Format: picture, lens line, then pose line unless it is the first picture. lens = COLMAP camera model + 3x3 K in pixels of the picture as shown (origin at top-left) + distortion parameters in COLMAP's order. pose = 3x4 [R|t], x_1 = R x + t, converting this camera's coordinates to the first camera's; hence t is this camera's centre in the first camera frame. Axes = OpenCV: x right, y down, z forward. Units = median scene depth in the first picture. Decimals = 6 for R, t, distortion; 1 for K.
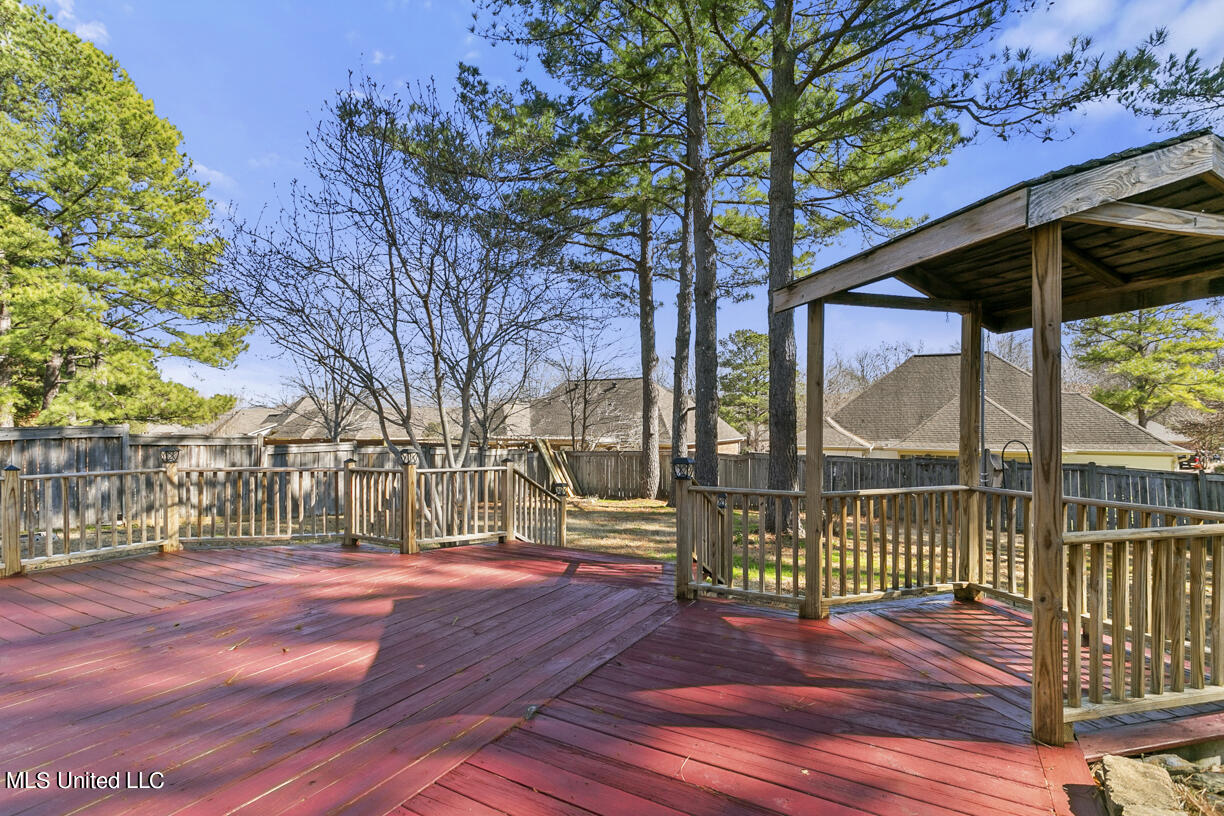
lens RADIAL K [[611.2, 0, 612.0], [0, 611.2, 408.0], [0, 0, 1]] dist [-0.000305, -0.000090]
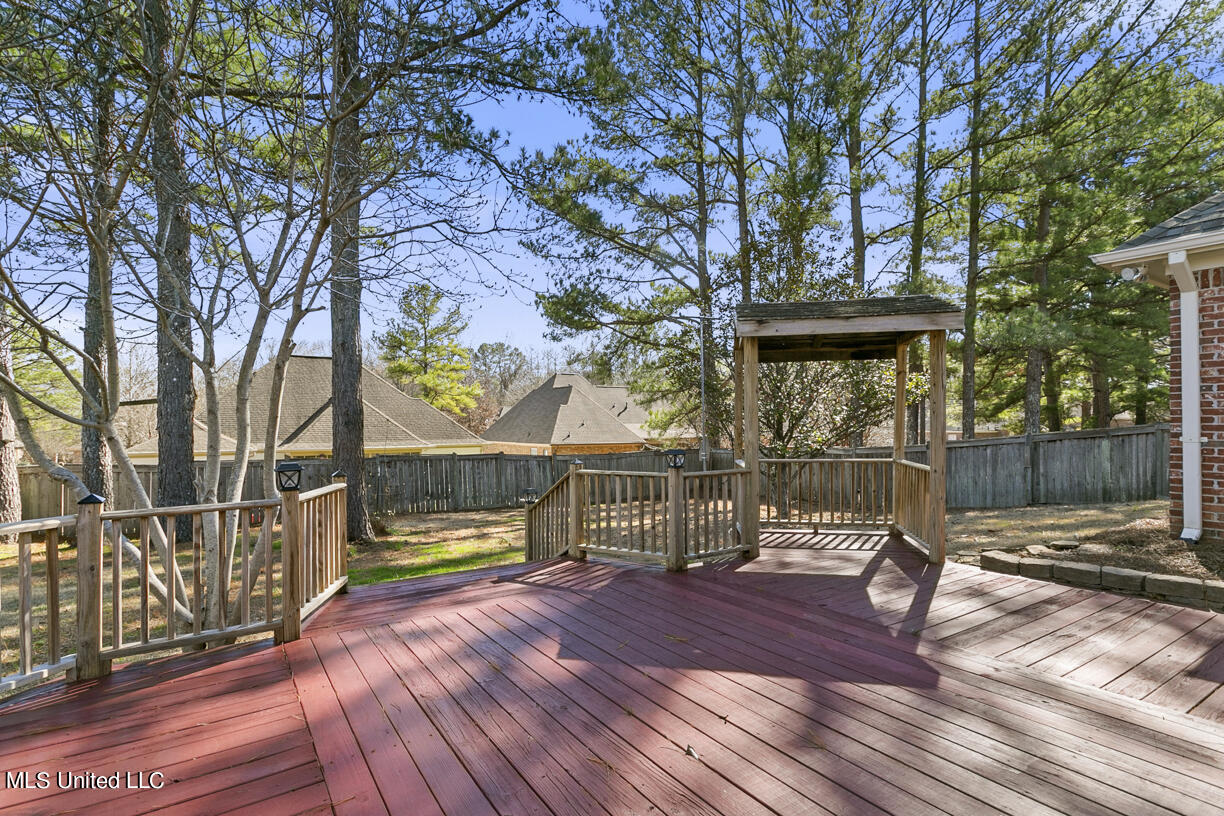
lens RADIAL K [[611.2, 0, 612.0], [0, 611.2, 408.0], [0, 0, 1]] dist [-0.000305, -0.000090]
pose [[0.449685, 0.008191, 0.893149, -0.478359], [-0.002330, 0.999965, -0.007998, 0.006939], [-0.893184, 0.001516, 0.449689, 0.275677]]
